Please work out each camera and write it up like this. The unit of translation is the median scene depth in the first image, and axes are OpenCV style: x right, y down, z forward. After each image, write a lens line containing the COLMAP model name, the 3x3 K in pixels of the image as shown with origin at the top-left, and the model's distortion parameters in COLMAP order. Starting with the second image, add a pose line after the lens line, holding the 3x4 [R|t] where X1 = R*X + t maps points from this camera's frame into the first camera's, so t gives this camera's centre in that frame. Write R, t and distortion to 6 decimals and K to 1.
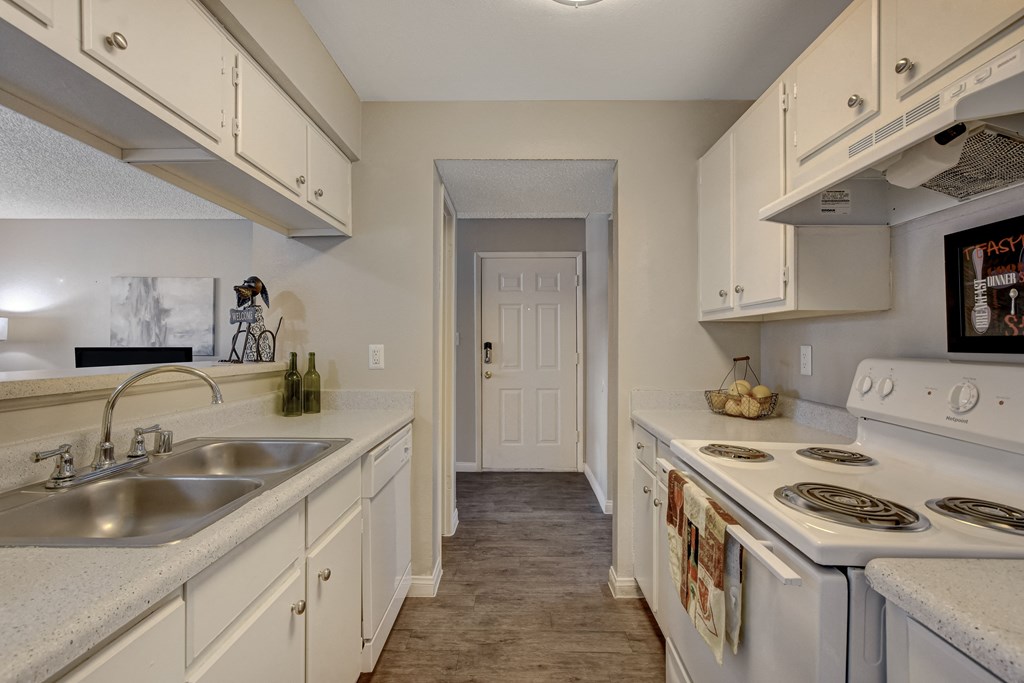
lens RADIAL K [[462.0, 0, 513.0], [0, 462.0, 354.1], [0, 0, 1]] dist [-0.000355, 0.000365]
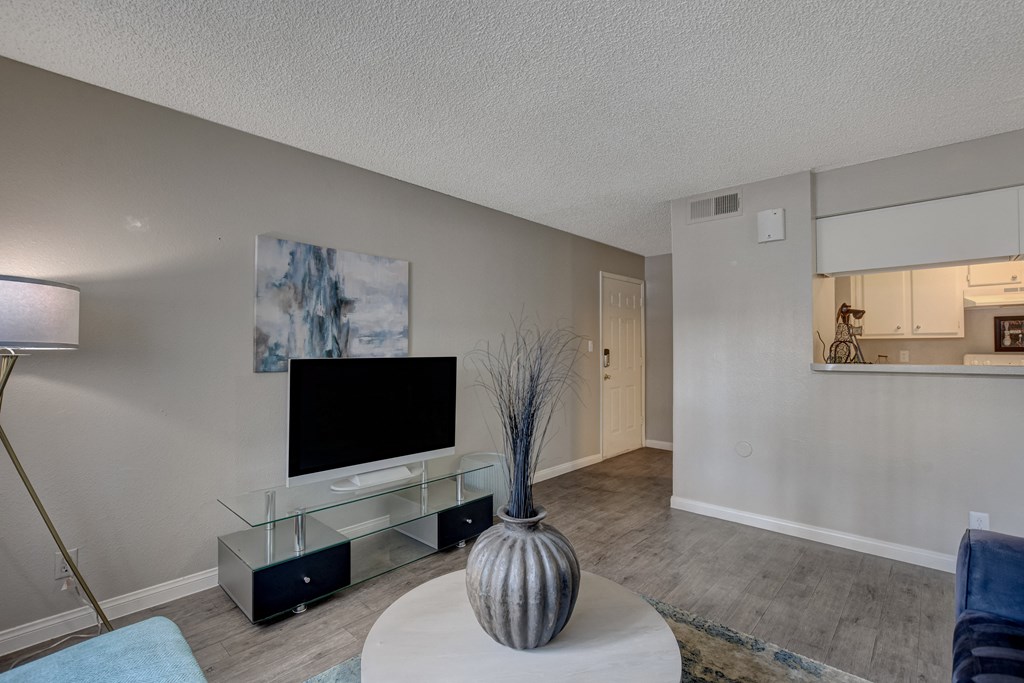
lens RADIAL K [[462.0, 0, 513.0], [0, 462.0, 354.1], [0, 0, 1]] dist [-0.000355, 0.000365]
pose [[0.667979, -0.010037, 0.744112, -1.084774], [0.019717, 0.999797, -0.004214, -0.012352], [-0.743919, 0.017486, 0.668041, 0.387403]]
